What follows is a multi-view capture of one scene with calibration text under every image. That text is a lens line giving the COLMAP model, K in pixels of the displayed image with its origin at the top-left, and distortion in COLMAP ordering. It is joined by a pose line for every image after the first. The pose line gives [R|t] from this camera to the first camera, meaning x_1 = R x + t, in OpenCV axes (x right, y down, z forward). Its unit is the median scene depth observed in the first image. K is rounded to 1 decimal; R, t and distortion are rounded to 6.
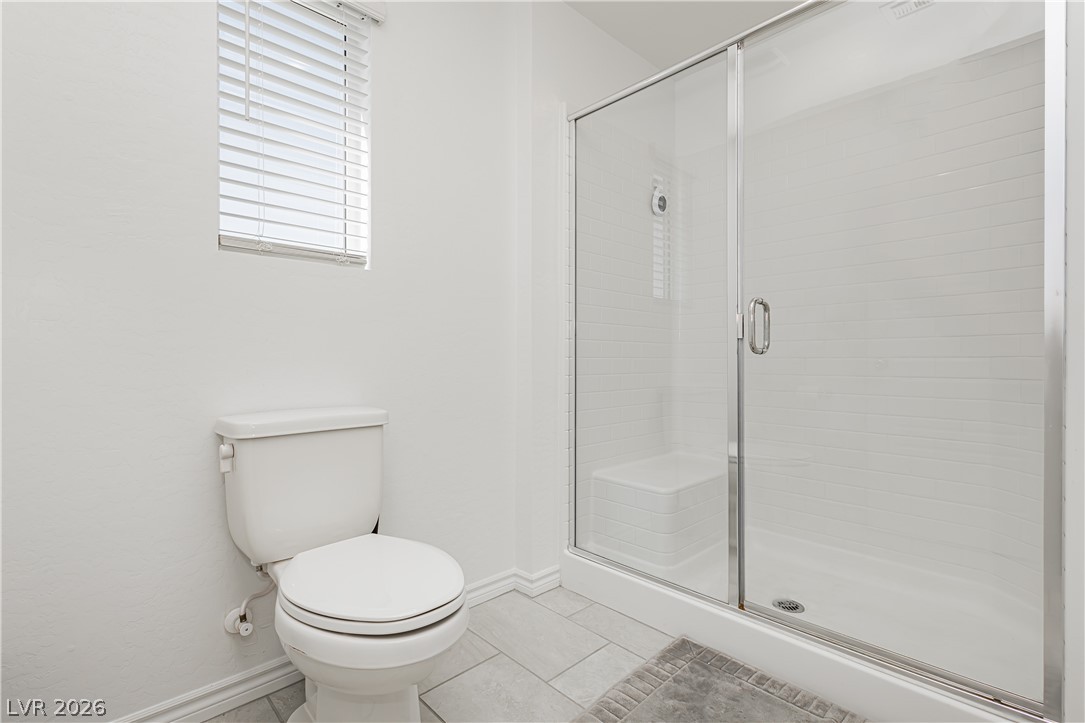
lens RADIAL K [[497.7, 0, 541.3], [0, 497.7, 360.0], [0, 0, 1]] dist [0.002444, 0.000415]
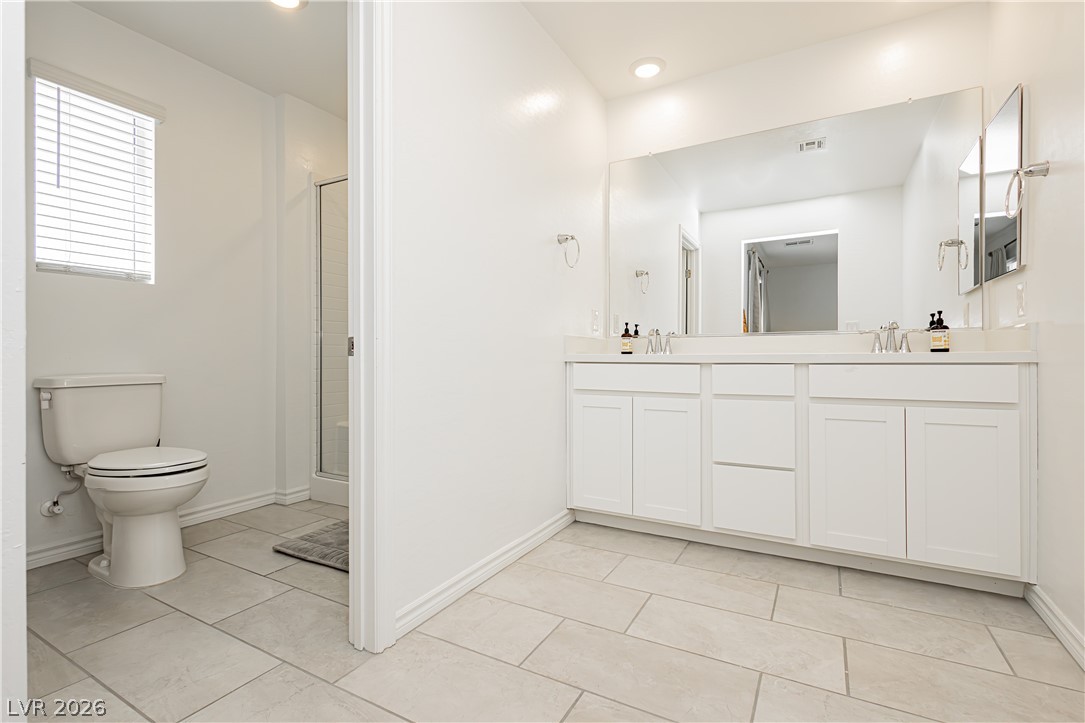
lens RADIAL K [[497.7, 0, 544.7], [0, 497.7, 358.5], [0, 0, 1]] dist [0.002444, 0.000415]
pose [[0.953359, 0.004444, 0.301806, 0.332836], [-0.007161, 0.999943, 0.007897, 0.025253], [-0.301753, -0.009690, 0.953337, -0.807451]]
